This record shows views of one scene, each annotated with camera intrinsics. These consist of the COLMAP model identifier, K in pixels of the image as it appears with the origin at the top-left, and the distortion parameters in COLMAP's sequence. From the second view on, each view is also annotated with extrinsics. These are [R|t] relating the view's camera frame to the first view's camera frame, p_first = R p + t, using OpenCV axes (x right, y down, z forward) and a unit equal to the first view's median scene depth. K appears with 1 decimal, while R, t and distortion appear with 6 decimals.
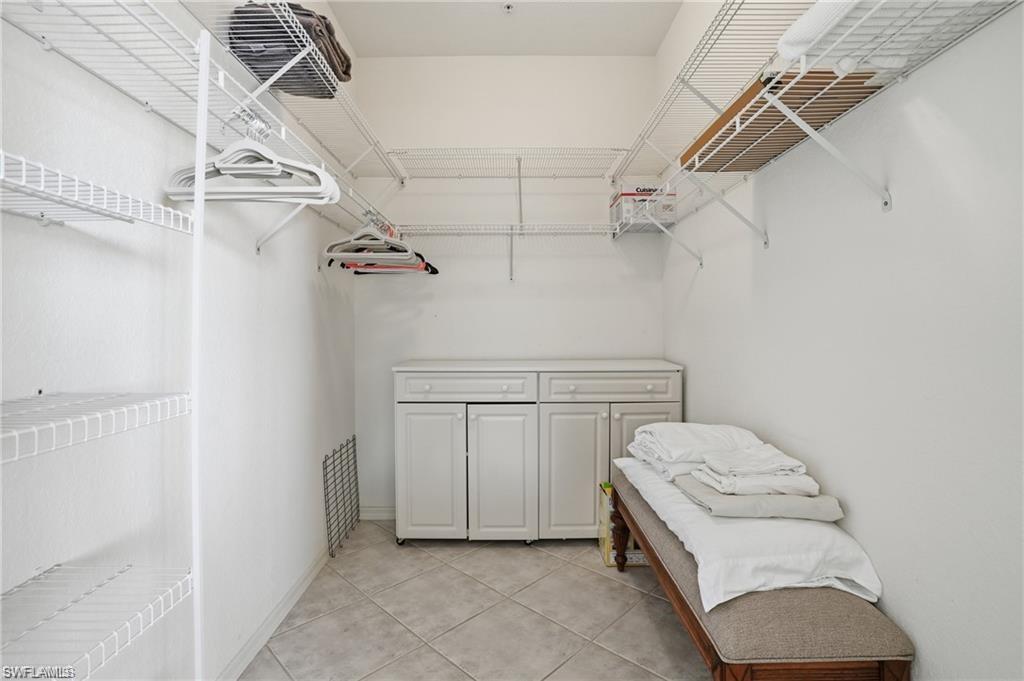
lens RADIAL K [[482.1, 0, 510.5], [0, 482.1, 340.4], [0, 0, 1]] dist [-0.070729, 0.027205]
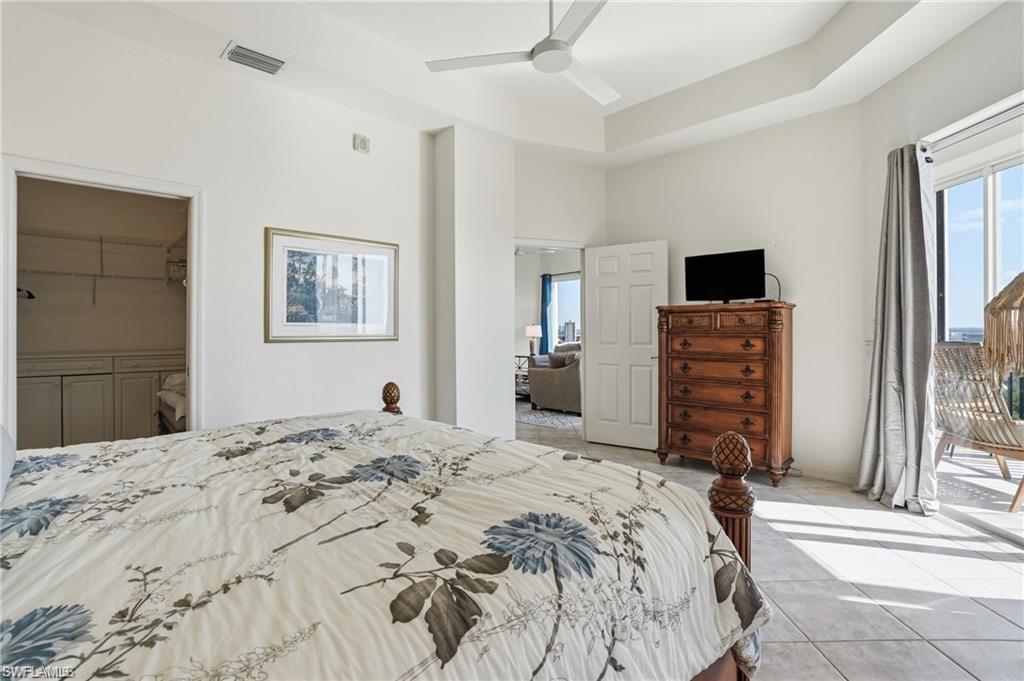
lens RADIAL K [[483.5, 0, 510.7], [0, 483.5, 330.5], [0, 0, 1]] dist [-0.069065, 0.027272]
pose [[0.727132, 0.006113, 0.686471, -0.061267], [0.012505, 0.999676, -0.022148, 0.023311], [-0.686384, 0.024689, 0.726820, -1.319218]]
